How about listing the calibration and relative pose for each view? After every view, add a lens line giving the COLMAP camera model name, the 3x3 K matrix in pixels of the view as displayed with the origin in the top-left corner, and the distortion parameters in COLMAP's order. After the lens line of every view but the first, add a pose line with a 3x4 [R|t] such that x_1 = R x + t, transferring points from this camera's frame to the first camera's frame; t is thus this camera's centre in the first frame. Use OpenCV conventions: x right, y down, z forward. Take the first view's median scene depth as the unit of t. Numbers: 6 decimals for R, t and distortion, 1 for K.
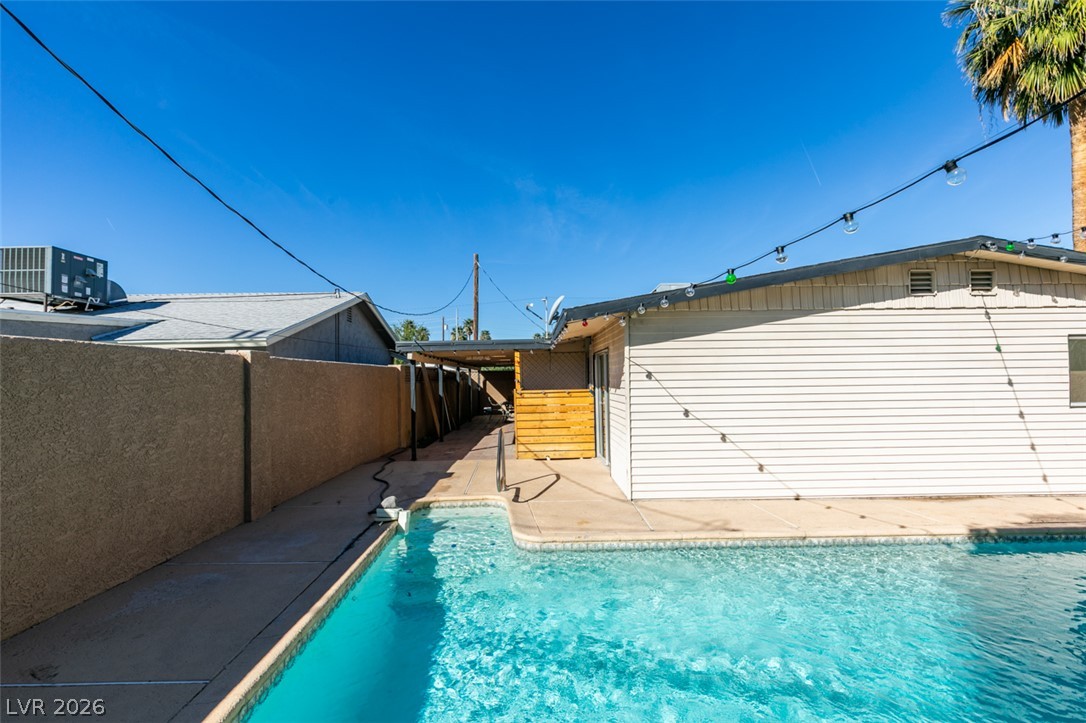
lens RADIAL K [[486.1, 0, 541.1], [0, 486.1, 364.4], [0, 0, 1]] dist [0.004019, -0.000852]
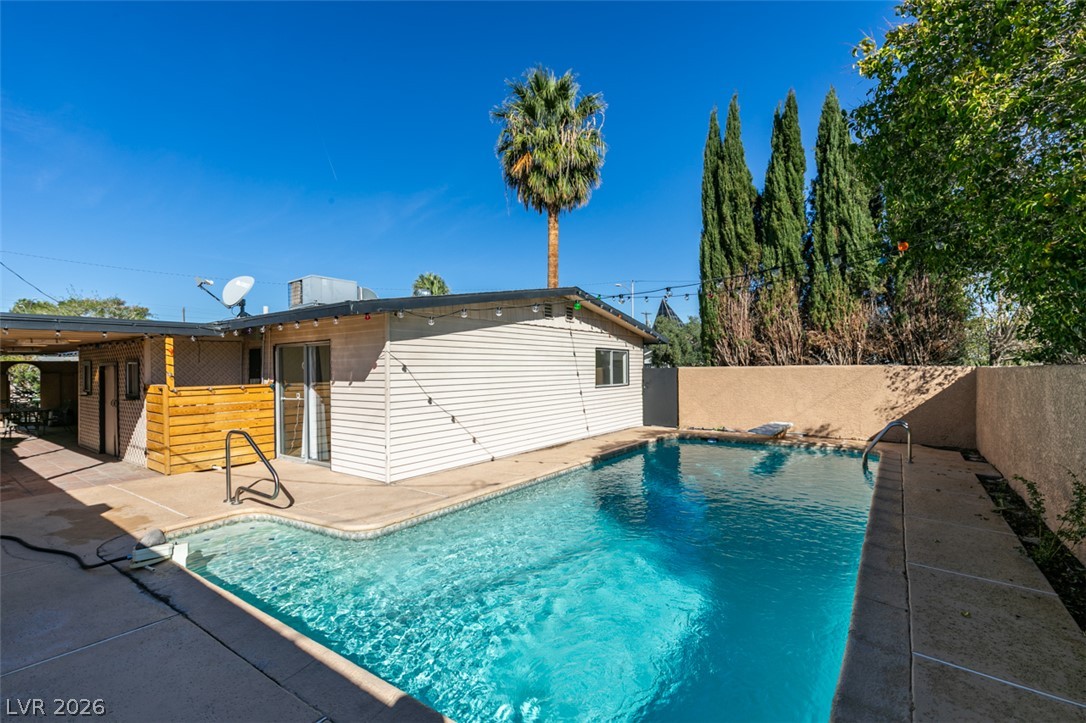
lens RADIAL K [[486.1, 0, 545.3], [0, 486.1, 364.8], [0, 0, 1]] dist [0.004019, -0.000852]
pose [[0.595959, 0.013530, 0.802901, -0.472134], [-0.021399, 0.999771, -0.000964, 0.008285], [-0.802730, -0.016607, 0.596112, 0.076448]]
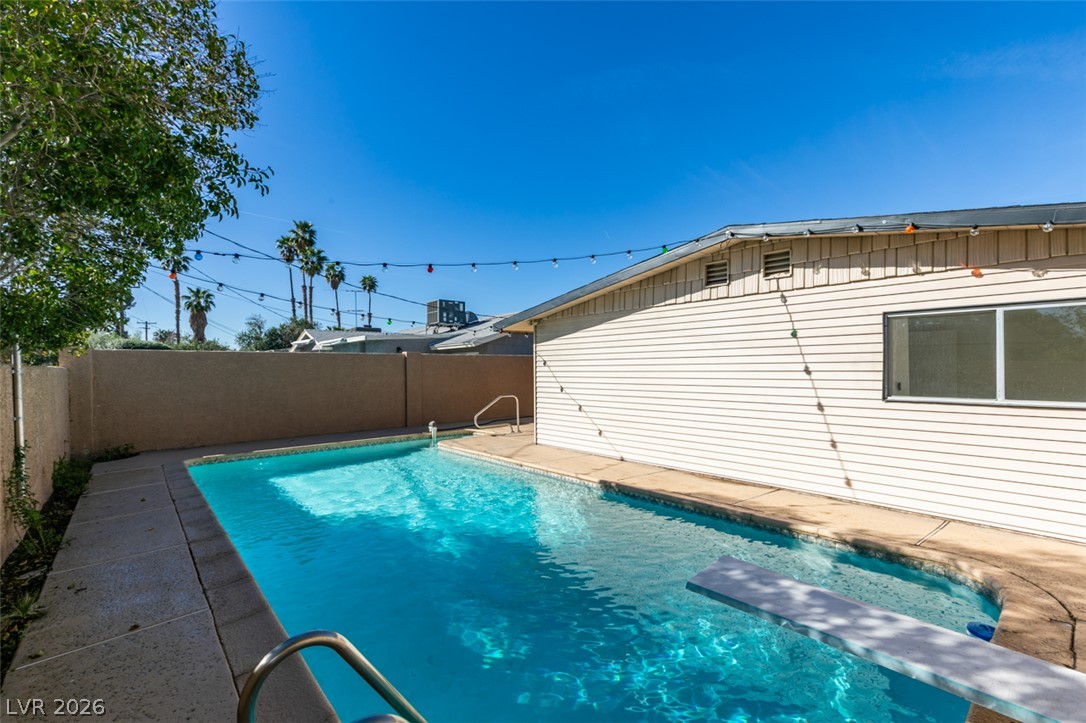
lens RADIAL K [[486.1, 0, 536.5], [0, 486.1, 367.0], [0, 0, 1]] dist [0.004019, -0.000852]
pose [[0.632001, 0.006460, -0.774941, 1.345282], [0.020919, 0.999459, 0.025392, -0.002758], [0.774685, -0.032259, 0.631523, 0.034393]]
